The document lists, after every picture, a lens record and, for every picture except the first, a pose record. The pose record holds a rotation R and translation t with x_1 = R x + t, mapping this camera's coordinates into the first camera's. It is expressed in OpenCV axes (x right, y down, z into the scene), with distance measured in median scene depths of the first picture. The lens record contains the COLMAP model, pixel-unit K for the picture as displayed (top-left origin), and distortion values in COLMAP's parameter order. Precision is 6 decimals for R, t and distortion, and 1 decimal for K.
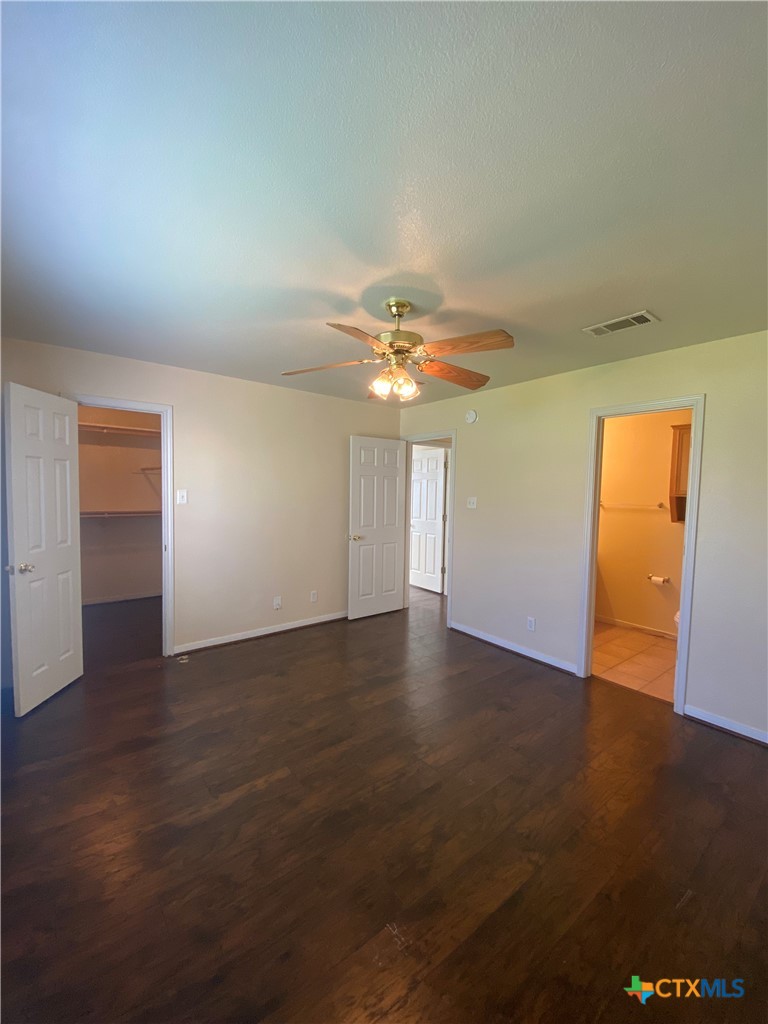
lens RADIAL K [[416.0, 0, 380.4], [0, 416.0, 510.5], [0, 0, 1]] dist [0.034056, -0.021092]
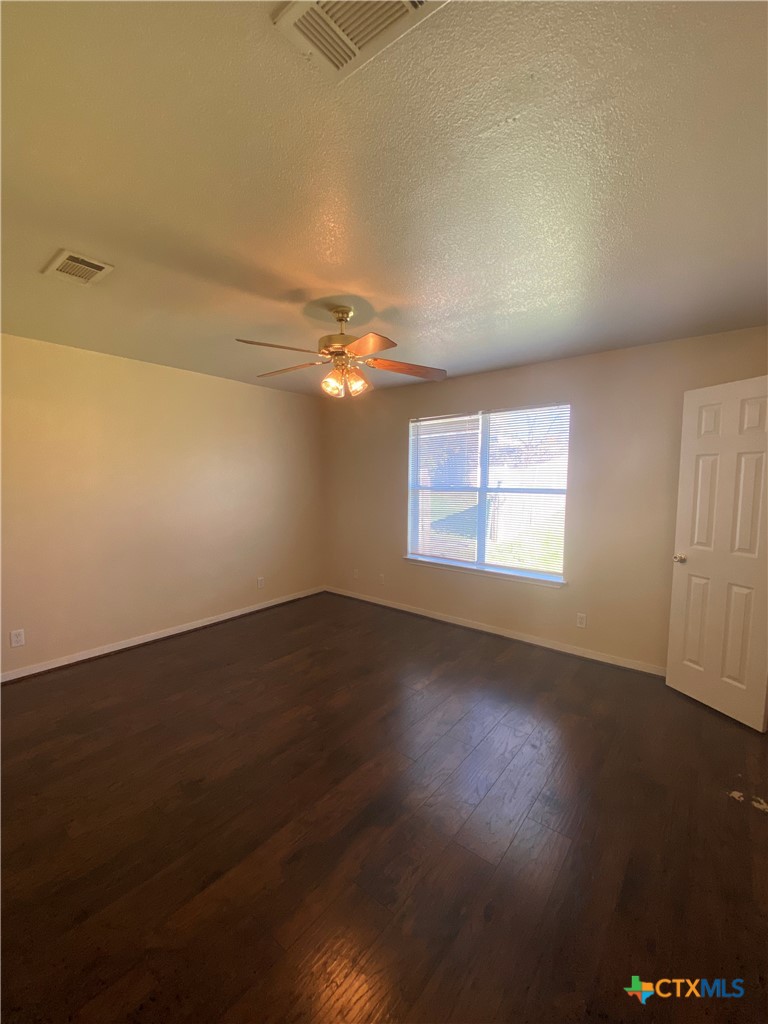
lens RADIAL K [[384.0, 0, 388.3], [0, 384.0, 508.3], [0, 0, 1]] dist [0.024442, -0.015144]
pose [[-0.966904, -0.007632, -0.255028, 0.174454], [-0.041941, 0.990709, 0.129367, -0.101384], [0.251671, 0.135782, -0.958240, 2.001335]]
